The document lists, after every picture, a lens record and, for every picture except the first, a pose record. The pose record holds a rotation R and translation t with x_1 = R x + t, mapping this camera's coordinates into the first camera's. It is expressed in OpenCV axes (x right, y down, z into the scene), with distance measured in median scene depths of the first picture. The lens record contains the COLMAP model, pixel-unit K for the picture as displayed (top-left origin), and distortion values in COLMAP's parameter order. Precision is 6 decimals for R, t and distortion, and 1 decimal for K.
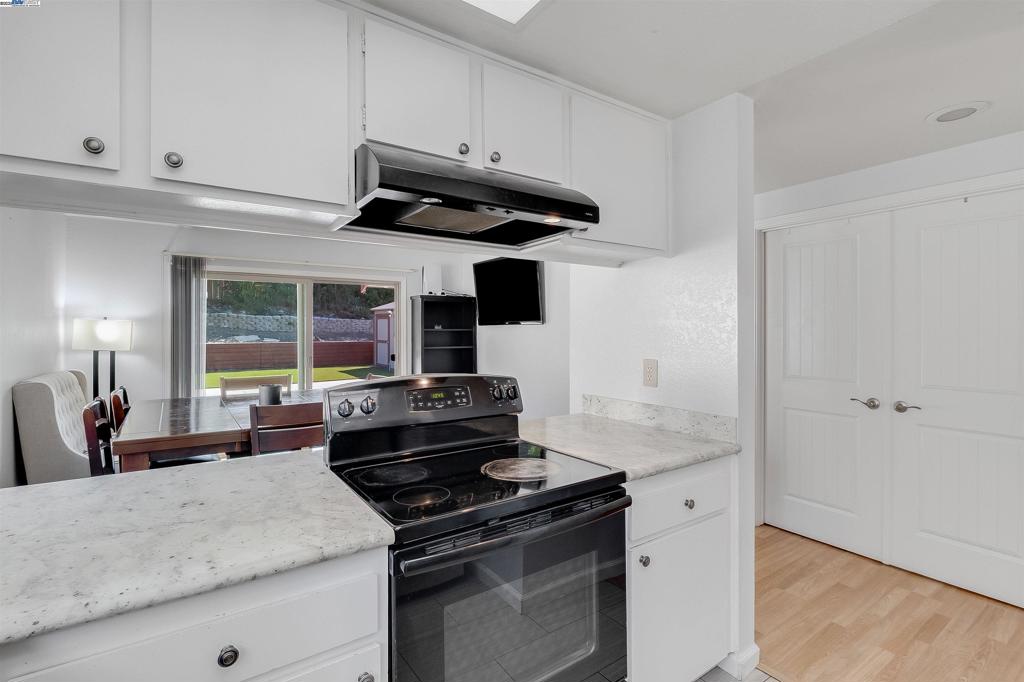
lens RADIAL K [[474.6, 0, 515.8], [0, 474.6, 336.2], [0, 0, 1]] dist [-0.005823, -0.002489]
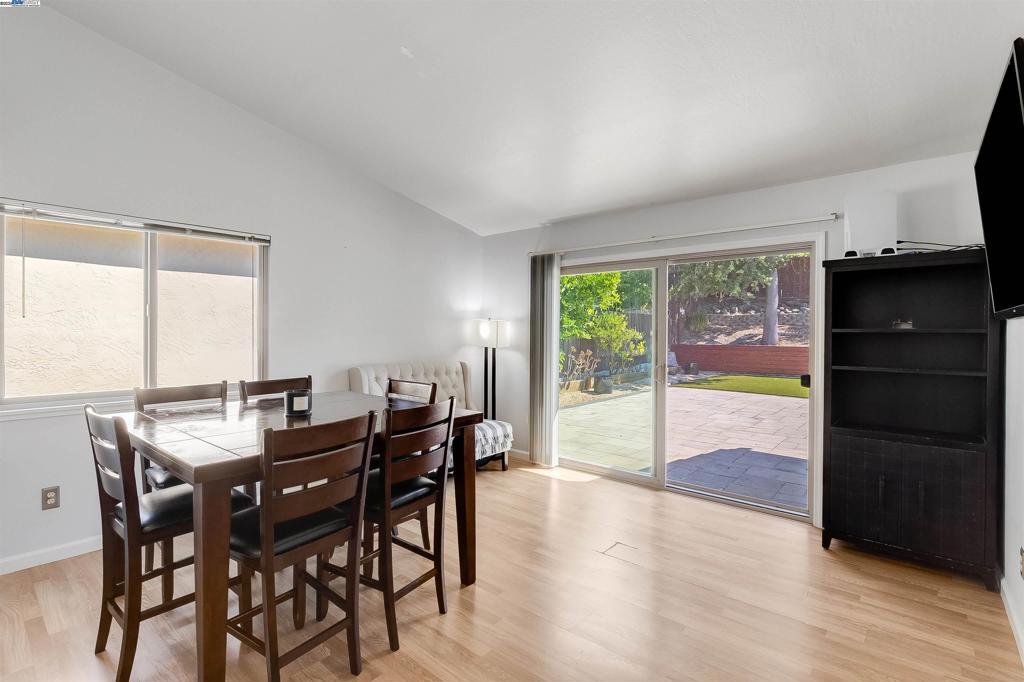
lens RADIAL K [[474.6, 0, 513.5], [0, 474.6, 336.3], [0, 0, 1]] dist [-0.005823, -0.002489]
pose [[0.253839, 0.014927, -0.967131, 0.239511], [-0.016756, 0.999799, 0.011033, -0.007206], [0.967101, 0.013404, 0.254038, 0.654908]]
